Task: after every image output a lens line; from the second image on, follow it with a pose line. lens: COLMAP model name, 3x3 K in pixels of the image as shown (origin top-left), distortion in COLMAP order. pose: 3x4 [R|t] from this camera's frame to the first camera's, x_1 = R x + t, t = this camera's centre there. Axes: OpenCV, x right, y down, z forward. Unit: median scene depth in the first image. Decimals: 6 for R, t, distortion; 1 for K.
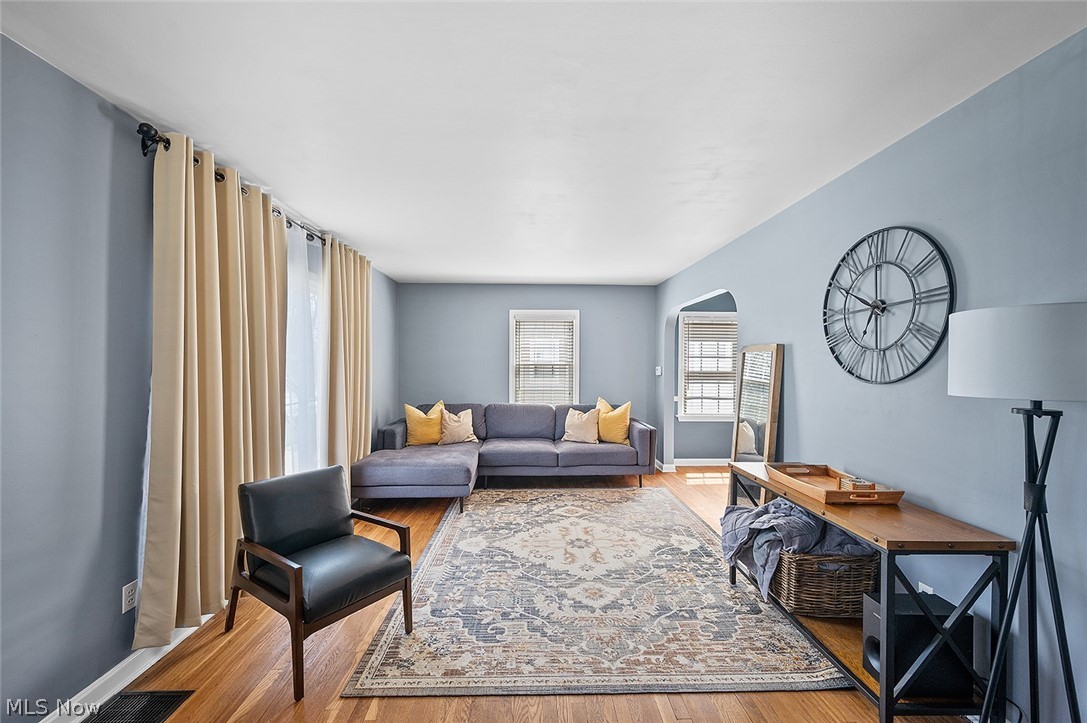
lens RADIAL K [[430.4, 0, 545.5], [0, 430.4, 368.6], [0, 0, 1]] dist [0.002724, 0.000127]
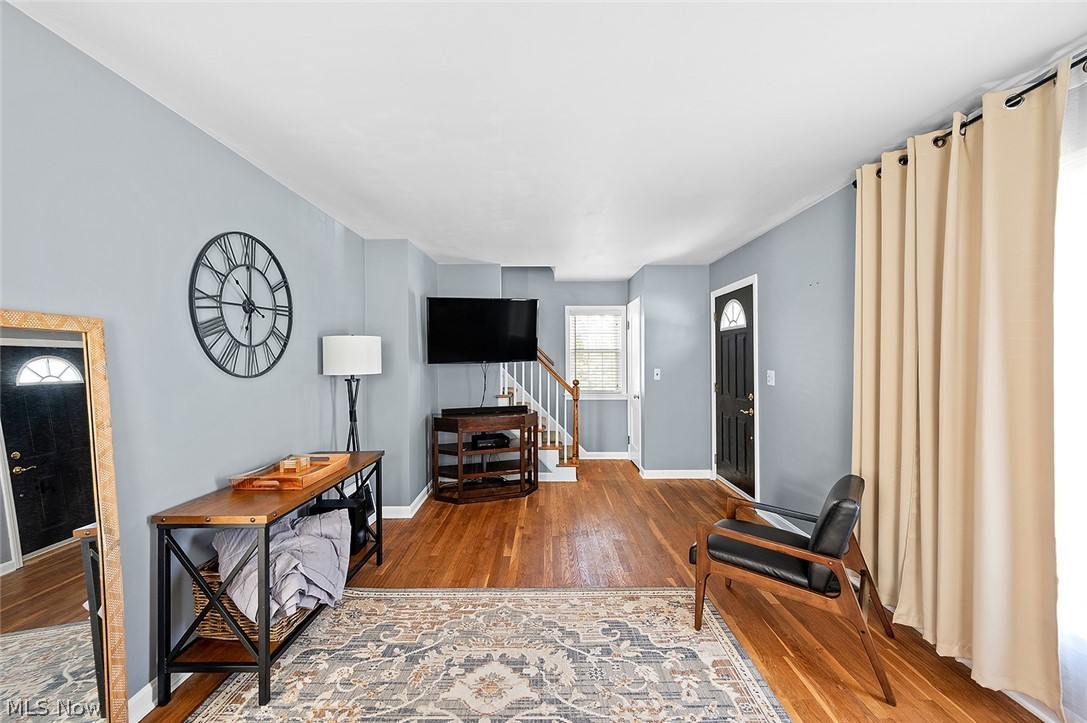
lens RADIAL K [[430.4, 0, 545.0], [0, 430.4, 354.8], [0, 0, 1]] dist [0.002724, 0.000127]
pose [[-0.999147, 0.002314, 0.041234, -0.007057], [0.002287, 0.999997, -0.000700, -0.017334], [-0.041236, -0.000605, -0.999149, 1.822198]]
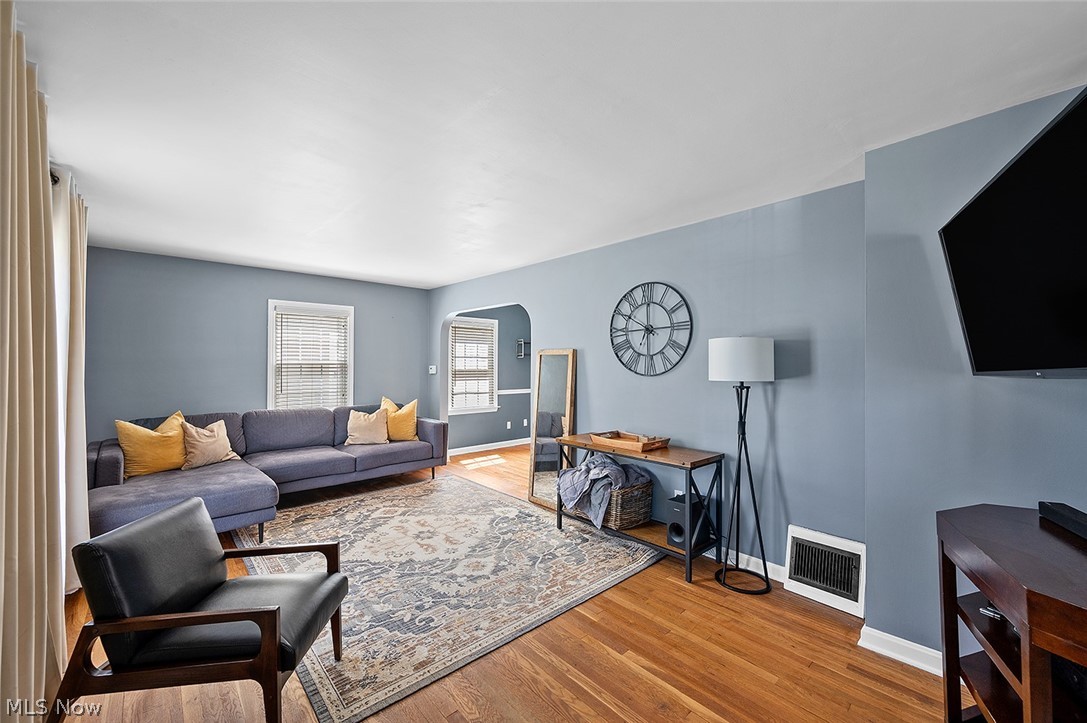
lens RADIAL K [[430.4, 0, 541.5], [0, 430.4, 361.3], [0, 0, 1]] dist [0.002724, 0.000127]
pose [[0.761963, 0.004225, 0.647607, -0.529451], [0.005197, 0.999907, -0.012637, -0.002255], [-0.647600, 0.012994, 0.761870, 0.018869]]
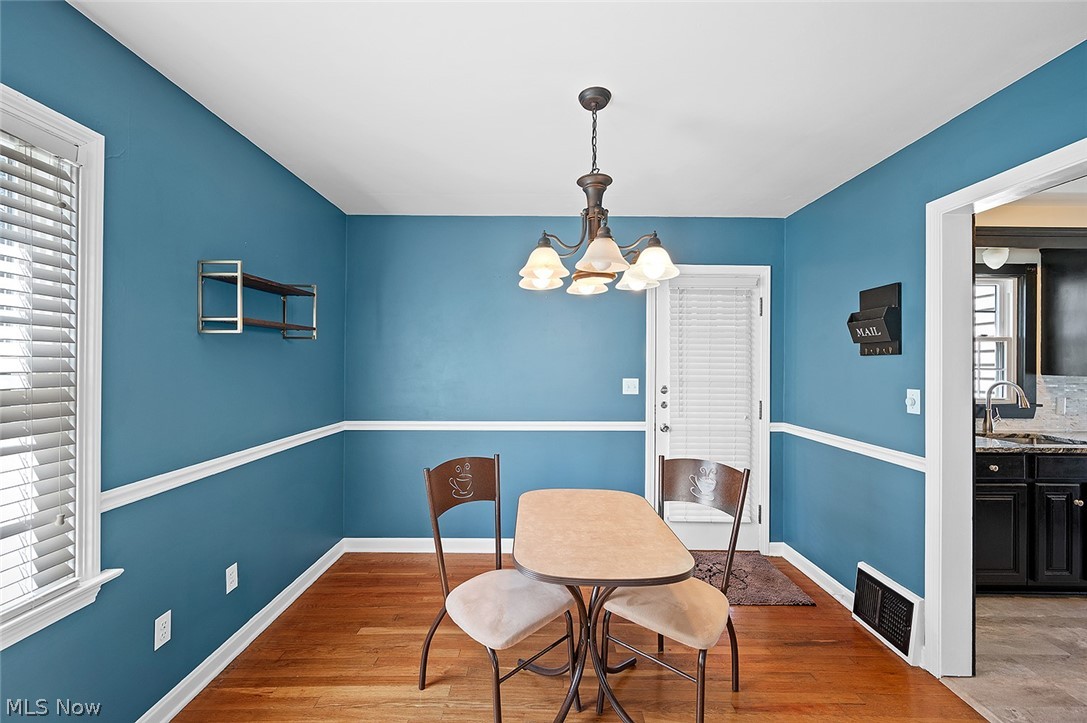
lens RADIAL K [[430.4, 0, 546.7], [0, 430.4, 362.7], [0, 0, 1]] dist [0.002724, 0.000127]
pose [[0.030818, -0.000104, 0.999525, 0.571734], [0.005543, 0.999985, -0.000067, -0.015643], [-0.999510, 0.005543, 0.030818, 1.819029]]
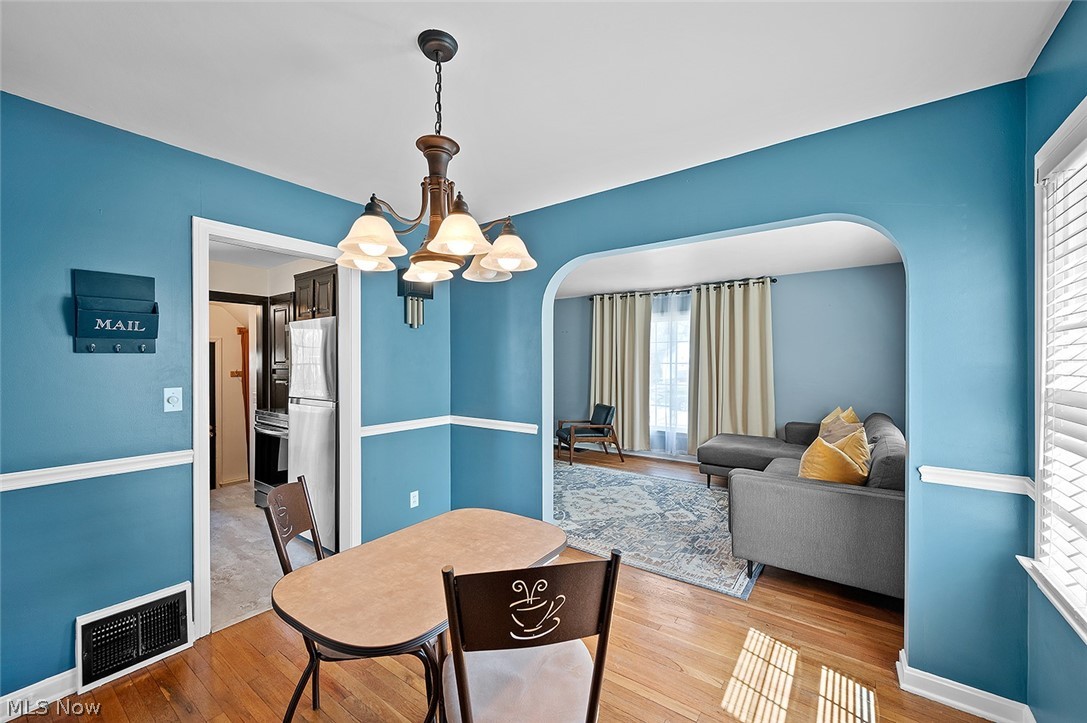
lens RADIAL K [[430.4, 0, 540.1], [0, 430.4, 363.1], [0, 0, 1]] dist [0.002724, 0.000127]
pose [[-0.622713, -0.001068, -0.782450, 1.680105], [-0.010095, 0.999927, 0.006669, -0.022086], [0.782385, 0.012052, -0.622678, 2.250782]]
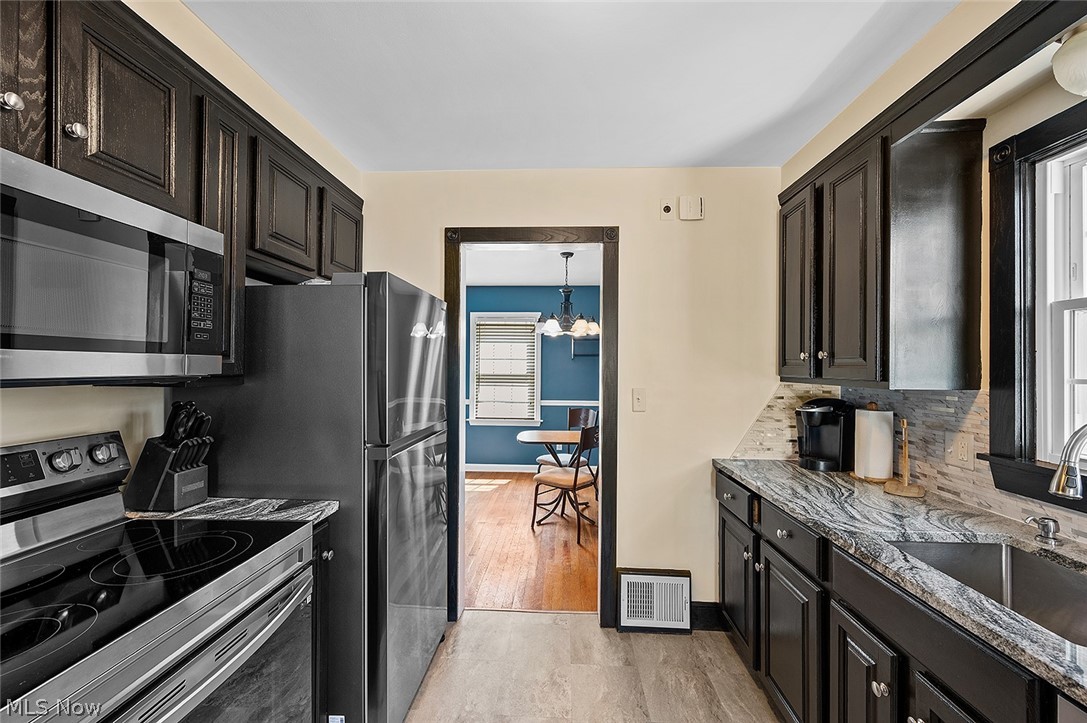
lens RADIAL K [[430.4, 0, 543.3], [0, 430.4, 364.6], [0, 0, 1]] dist [0.002724, 0.000127]
pose [[0.996408, 0.002543, -0.084642, 1.345788], [-0.003967, 0.999853, -0.016668, 0.001537], [0.084587, 0.016944, 0.996272, 0.089319]]
